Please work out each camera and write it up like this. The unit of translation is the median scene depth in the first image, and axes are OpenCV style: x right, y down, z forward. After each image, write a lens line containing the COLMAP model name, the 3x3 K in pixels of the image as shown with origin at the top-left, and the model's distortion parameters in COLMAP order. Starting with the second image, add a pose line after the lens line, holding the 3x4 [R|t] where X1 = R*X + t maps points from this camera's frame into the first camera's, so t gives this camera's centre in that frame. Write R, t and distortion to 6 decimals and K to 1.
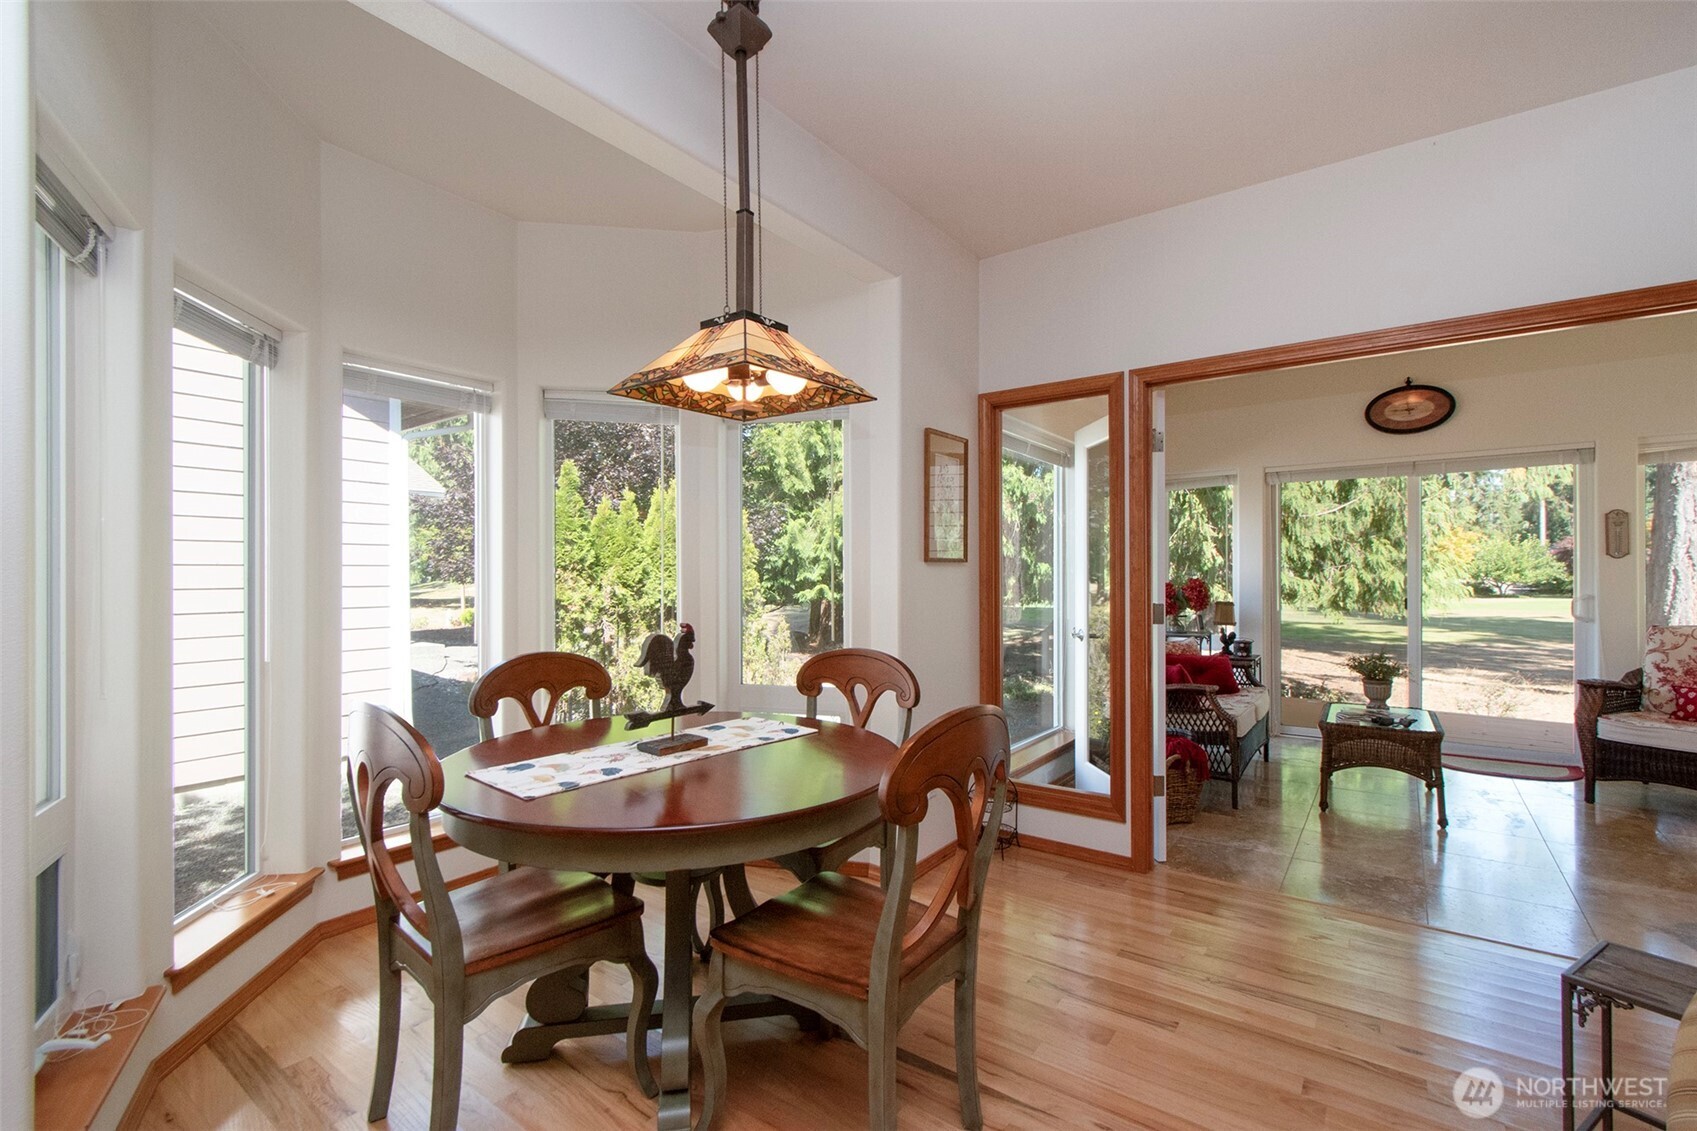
lens RADIAL K [[761.9, 0, 846.1], [0, 761.9, 576.8], [0, 0, 1]] dist [-0.000618, 0.000085]
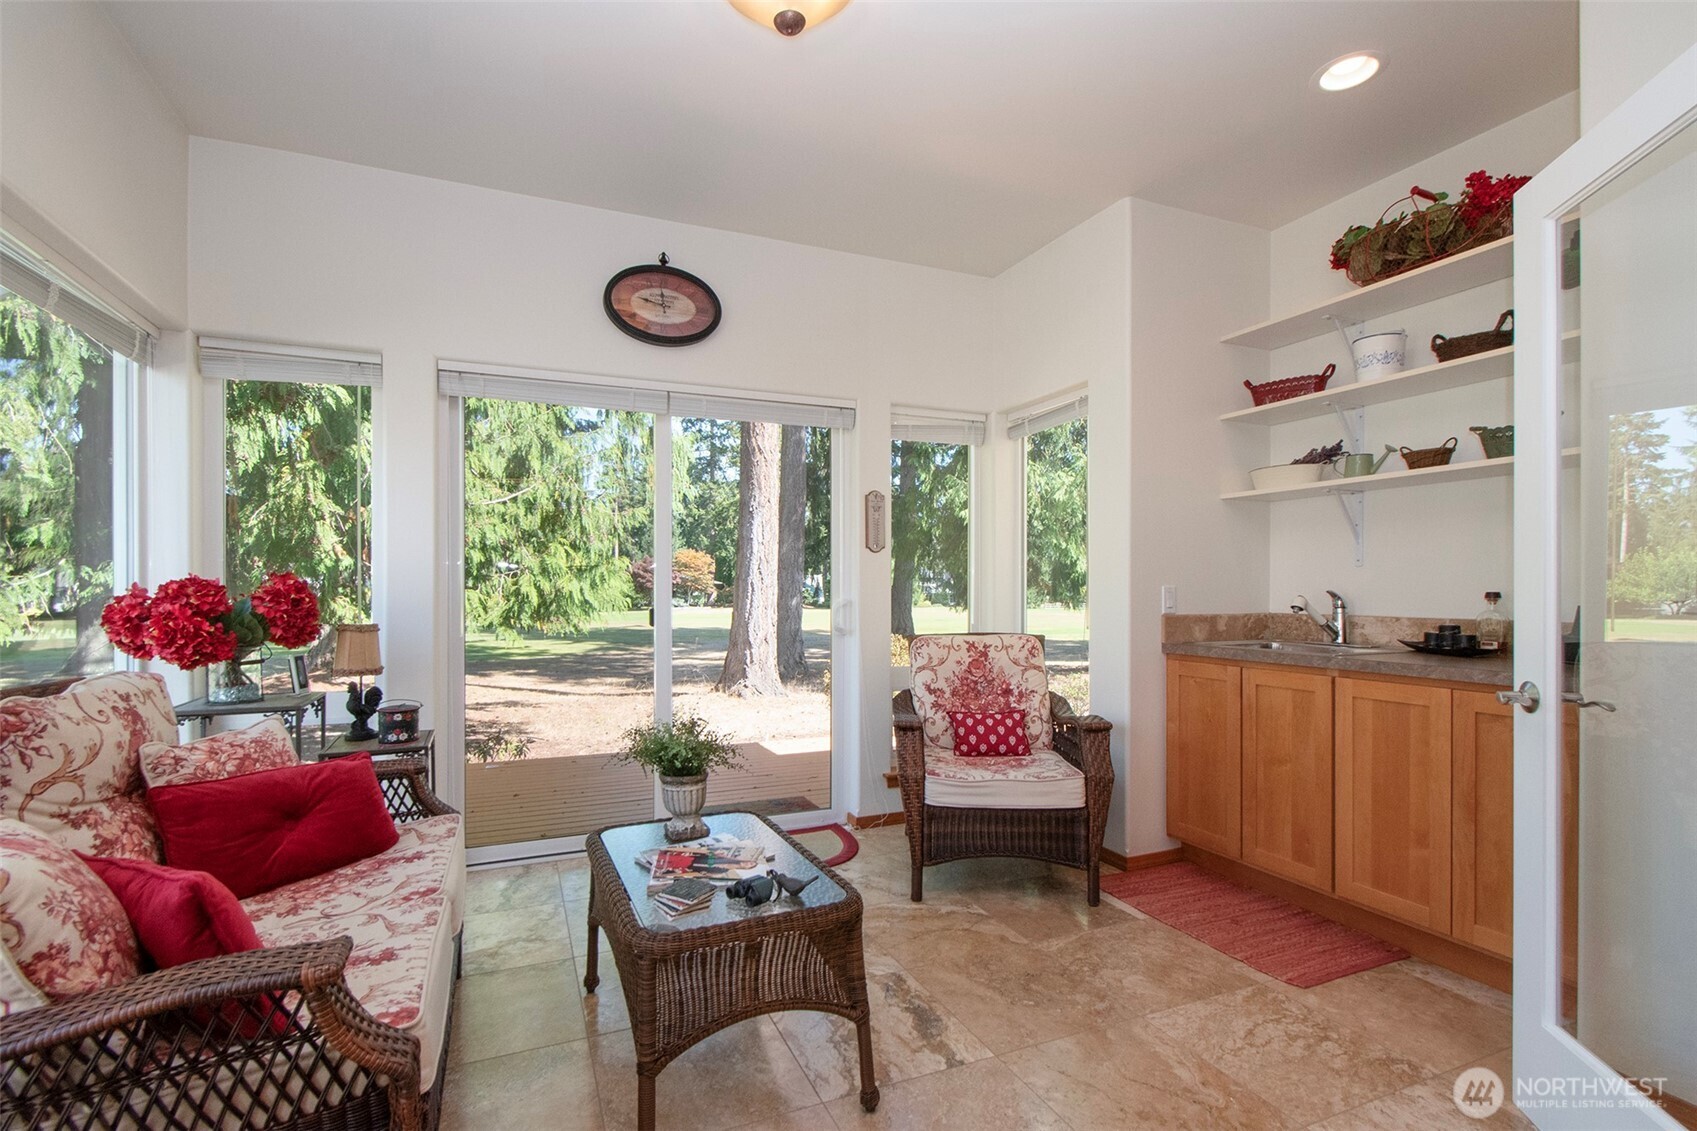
lens RADIAL K [[761.6, 0, 808.2], [0, 761.6, 599.0], [0, 0, 1]] dist [0.014591, 0.000090]
pose [[0.543985, -0.008155, 0.839055, 0.271646], [0.004413, 0.999967, 0.006858, 0.015814], [-0.839083, -0.000028, 0.544003, 0.549291]]
